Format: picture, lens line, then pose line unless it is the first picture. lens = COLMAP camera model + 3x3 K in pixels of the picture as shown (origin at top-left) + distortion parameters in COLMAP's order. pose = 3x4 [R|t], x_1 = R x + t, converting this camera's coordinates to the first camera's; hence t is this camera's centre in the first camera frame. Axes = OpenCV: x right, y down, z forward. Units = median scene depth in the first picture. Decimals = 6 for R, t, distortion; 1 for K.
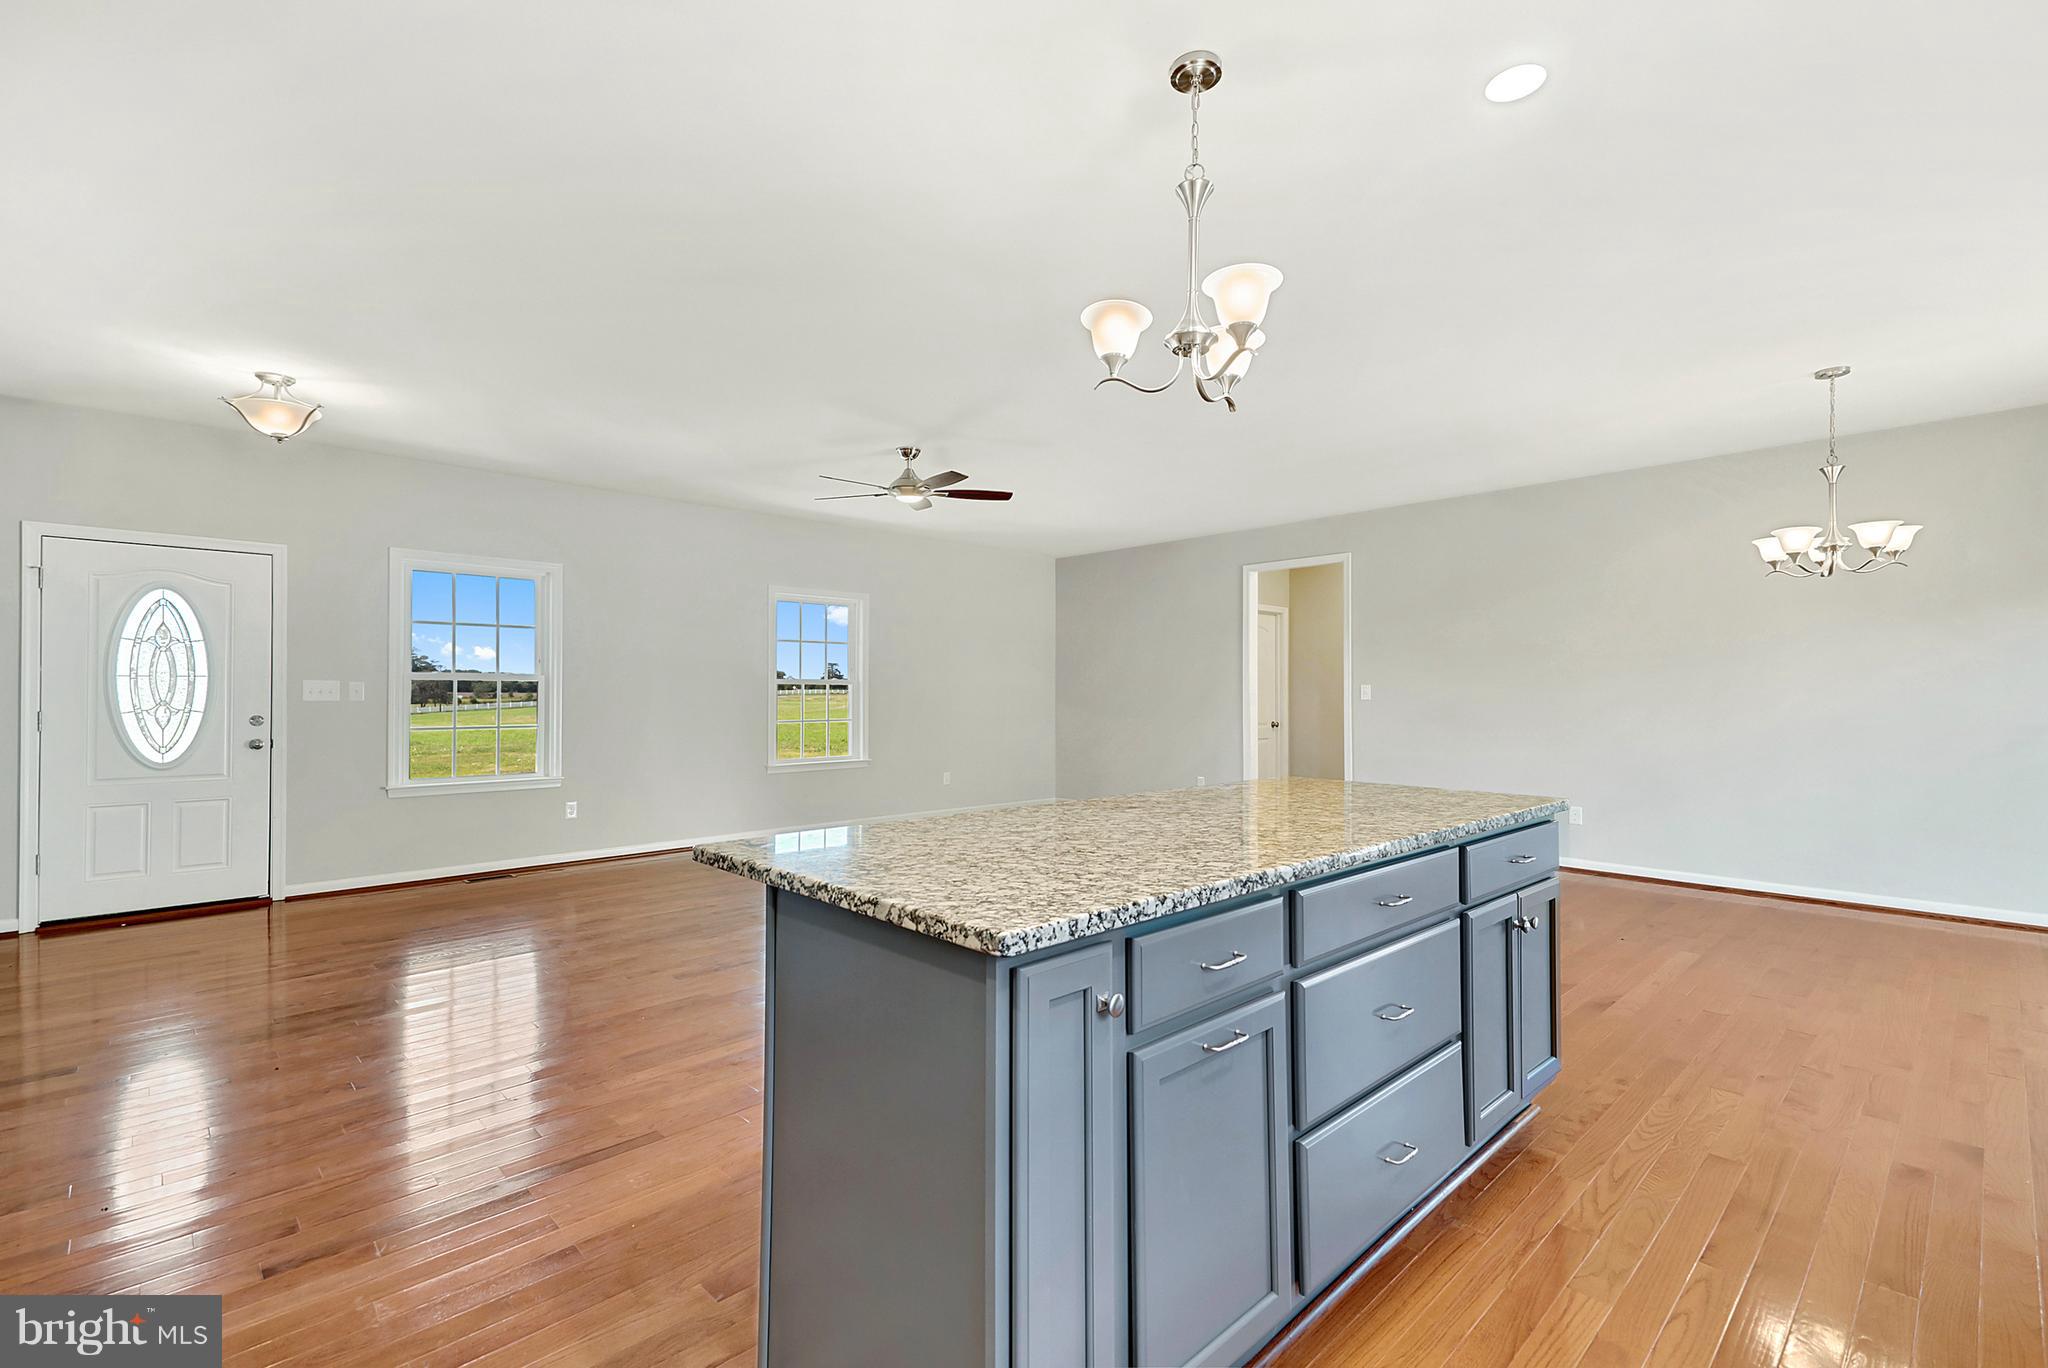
lens RADIAL K [[923.7, 0, 1024.0], [0, 923.7, 692.8], [0, 0, 1]] dist [0.034168, -0.000075]
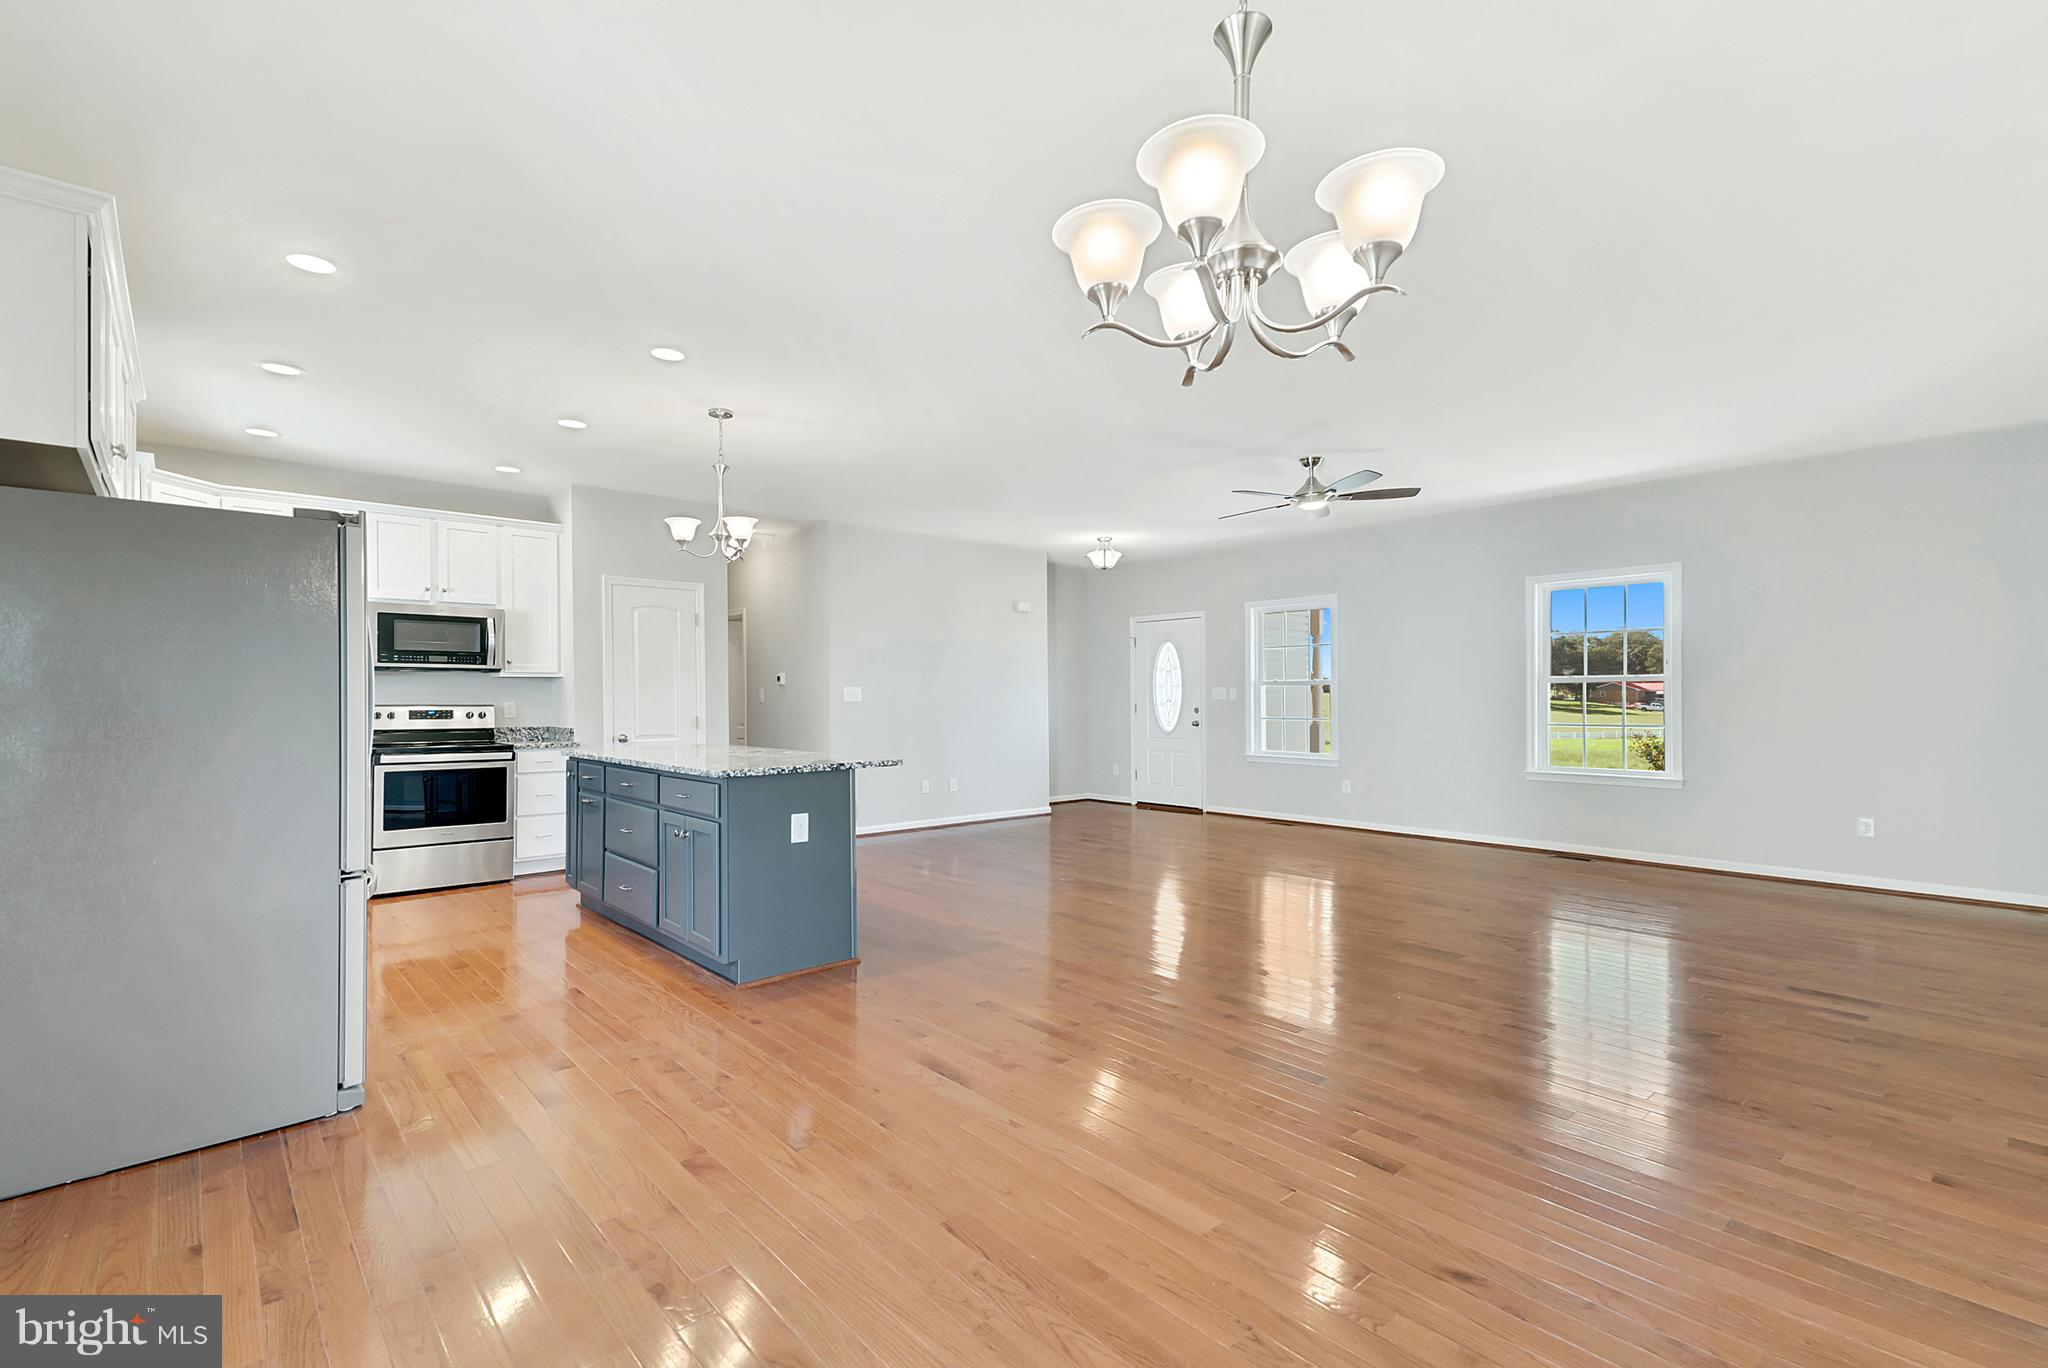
lens RADIAL K [[923.7, 0, 1024.0], [0, 923.7, 692.8], [0, 0, 1]] dist [0.034168, -0.000075]
pose [[-0.061089, -0.000306, -0.998132, 0.943779], [0.013140, 0.999913, -0.001110, -0.006381], [0.998046, -0.013184, -0.061080, 0.755587]]
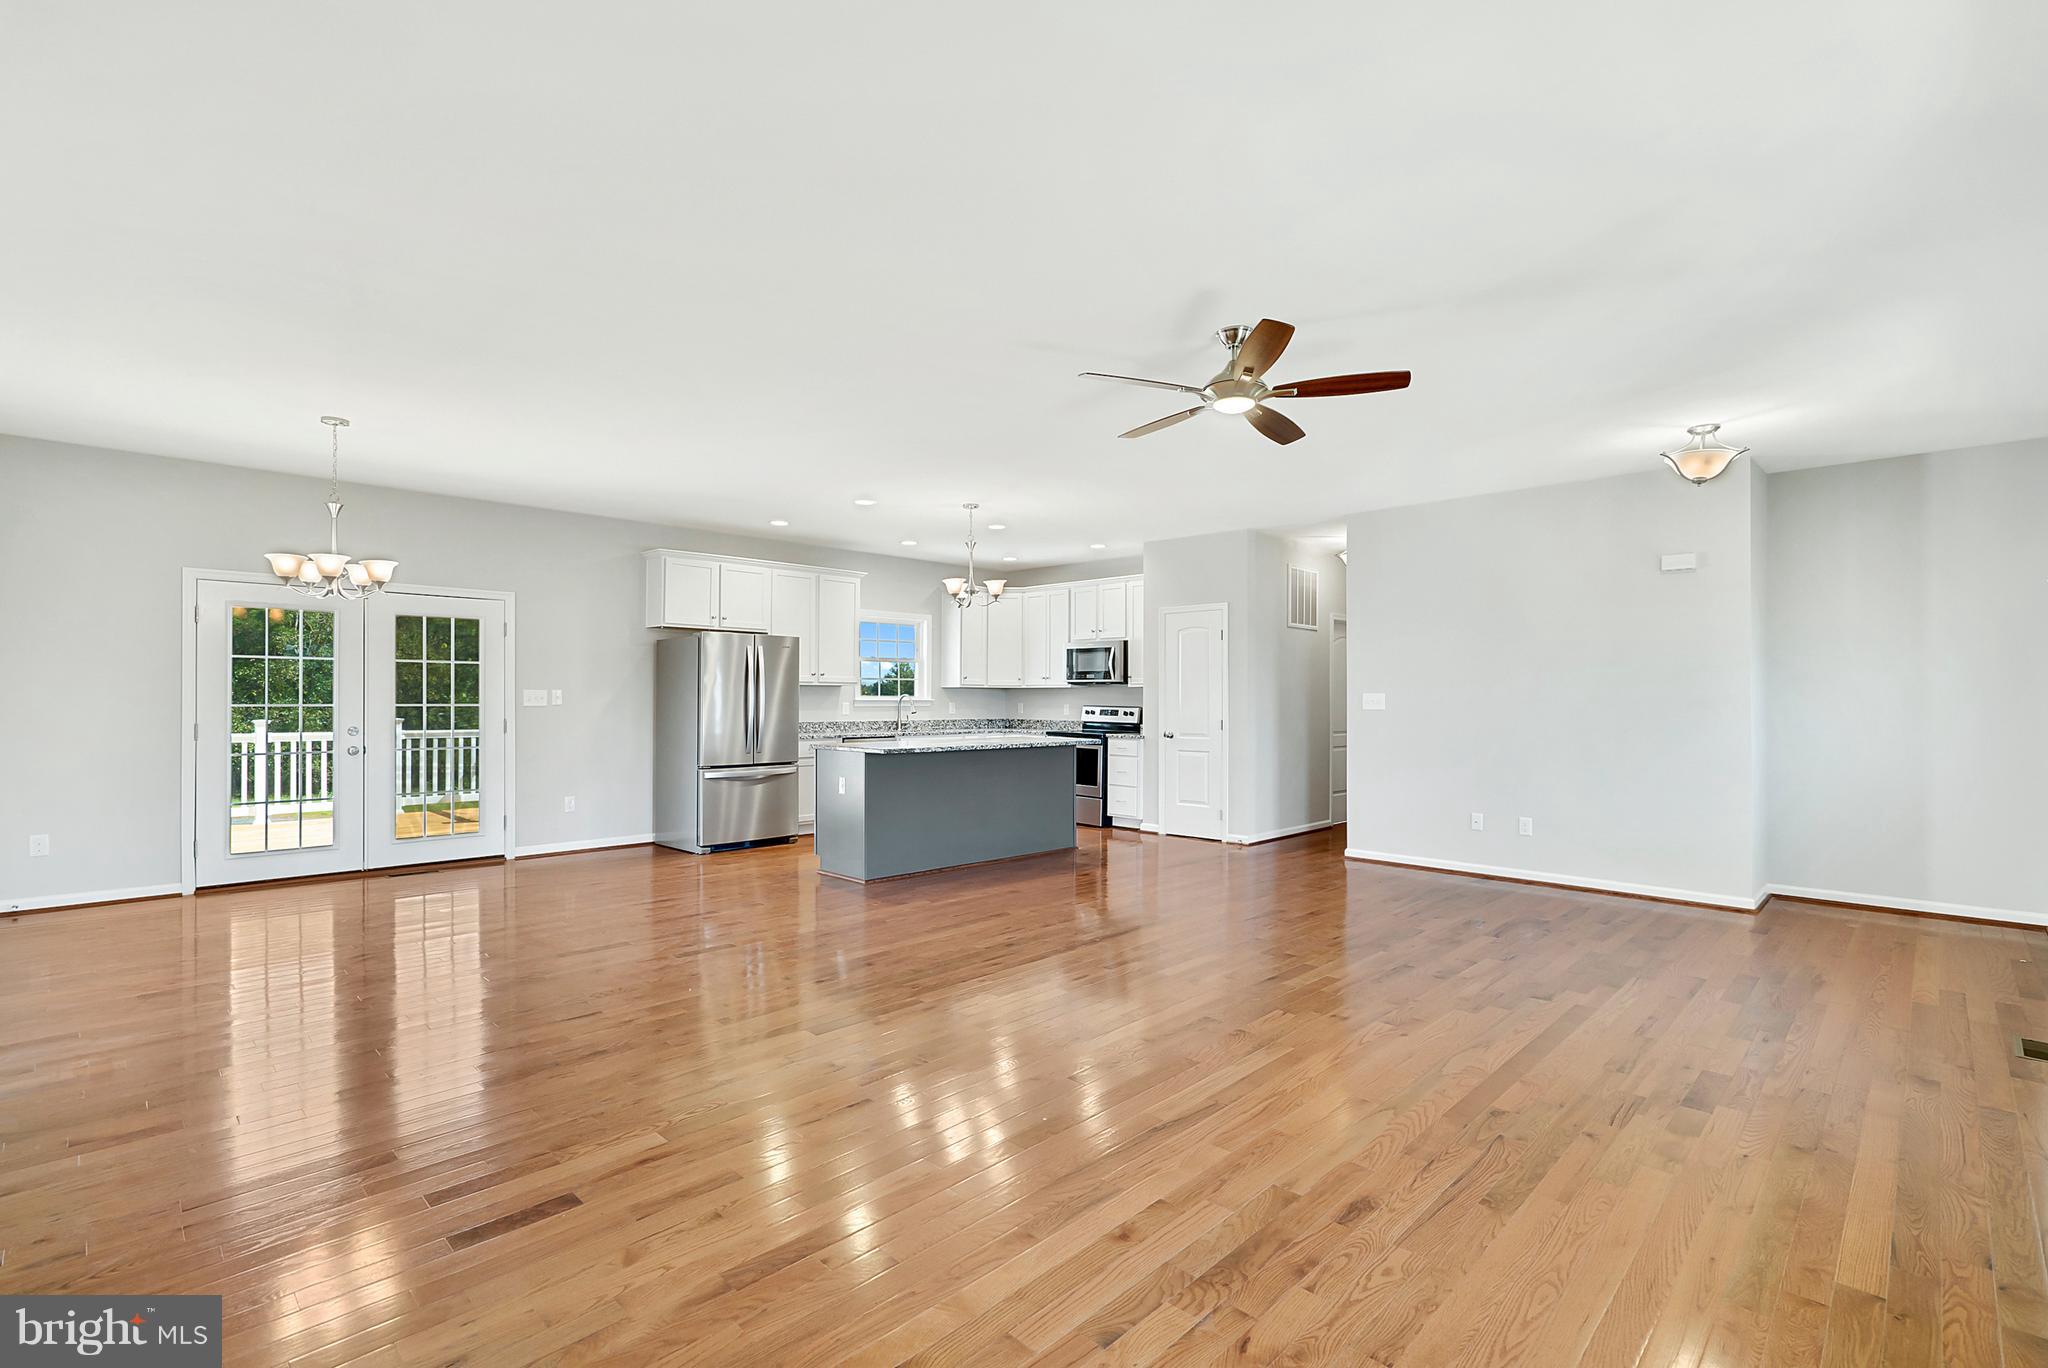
lens RADIAL K [[934.2, 0, 1022.4], [0, 934.2, 691.0], [0, 0, 1]] dist [-0.001974, -0.000148]
pose [[-0.999998, -0.000776, -0.001950, 0.025220], [-0.000744, 0.999866, -0.016368, -0.001951], [0.001963, -0.016366, -0.999864, 1.683001]]
